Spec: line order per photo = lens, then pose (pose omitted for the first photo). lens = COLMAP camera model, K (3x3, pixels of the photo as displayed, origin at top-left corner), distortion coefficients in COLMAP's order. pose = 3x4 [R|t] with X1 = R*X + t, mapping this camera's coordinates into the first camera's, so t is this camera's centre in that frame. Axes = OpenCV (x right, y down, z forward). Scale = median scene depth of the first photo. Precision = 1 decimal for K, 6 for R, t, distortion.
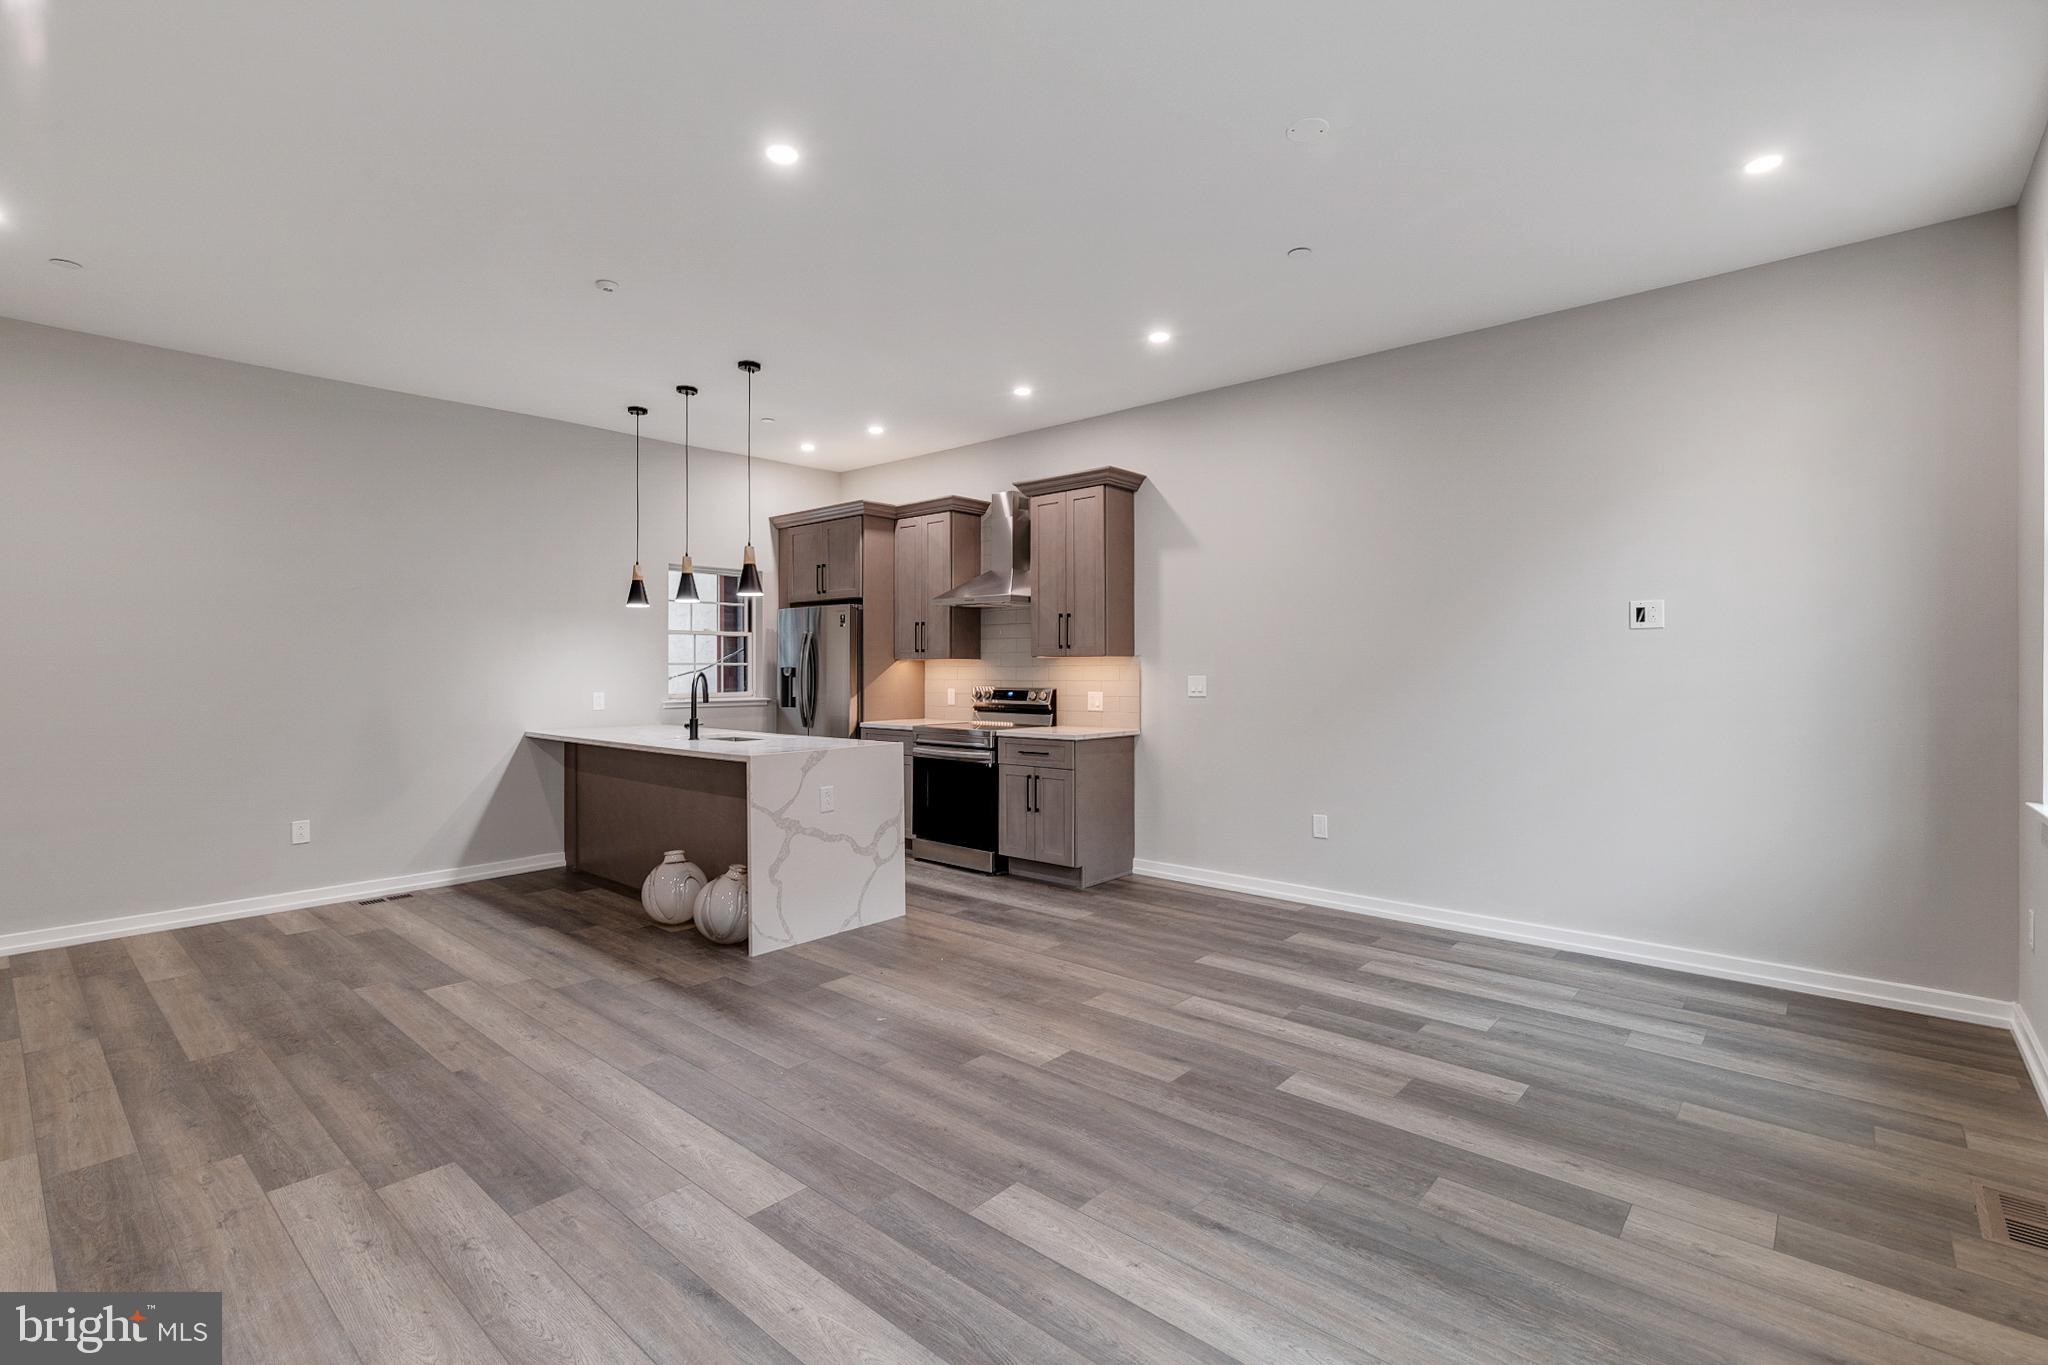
lens RADIAL K [[925.7, 0, 1028.6], [0, 925.7, 662.2], [0, 0, 1]] dist [0.005871, -0.001823]
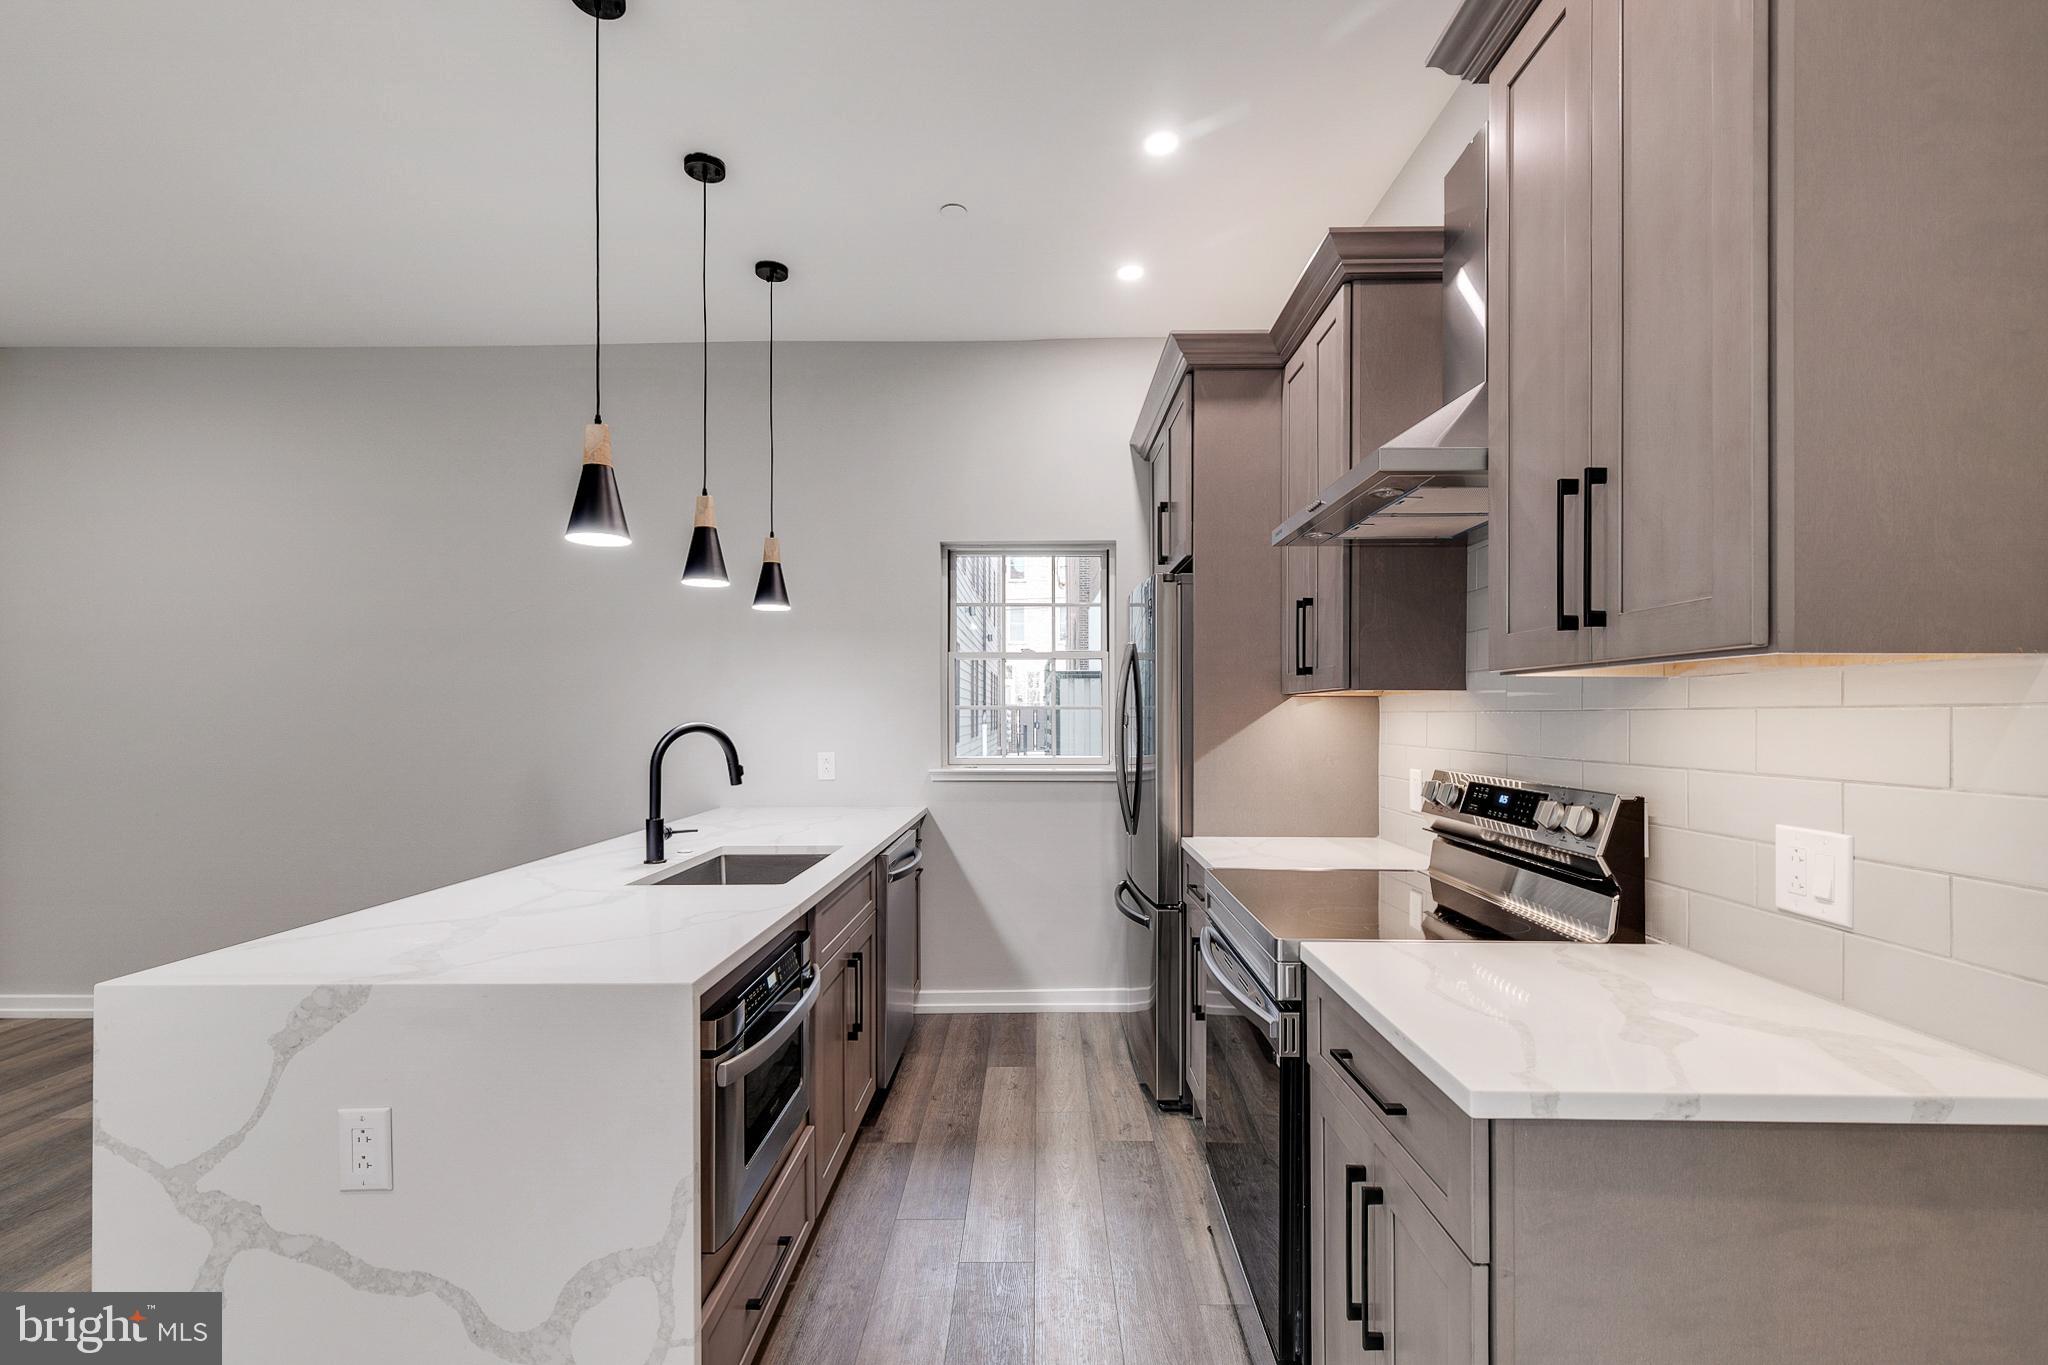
lens RADIAL K [[919.7, 0, 1027.4], [0, 919.7, 713.4], [0, 0, 1]] dist [0.003451, 0.000229]
pose [[0.655059, 0.000450, -0.755577, 0.138186], [0.004943, 0.999976, 0.004881, 0.004139], [0.755561, -0.006932, 0.655041, 0.872789]]
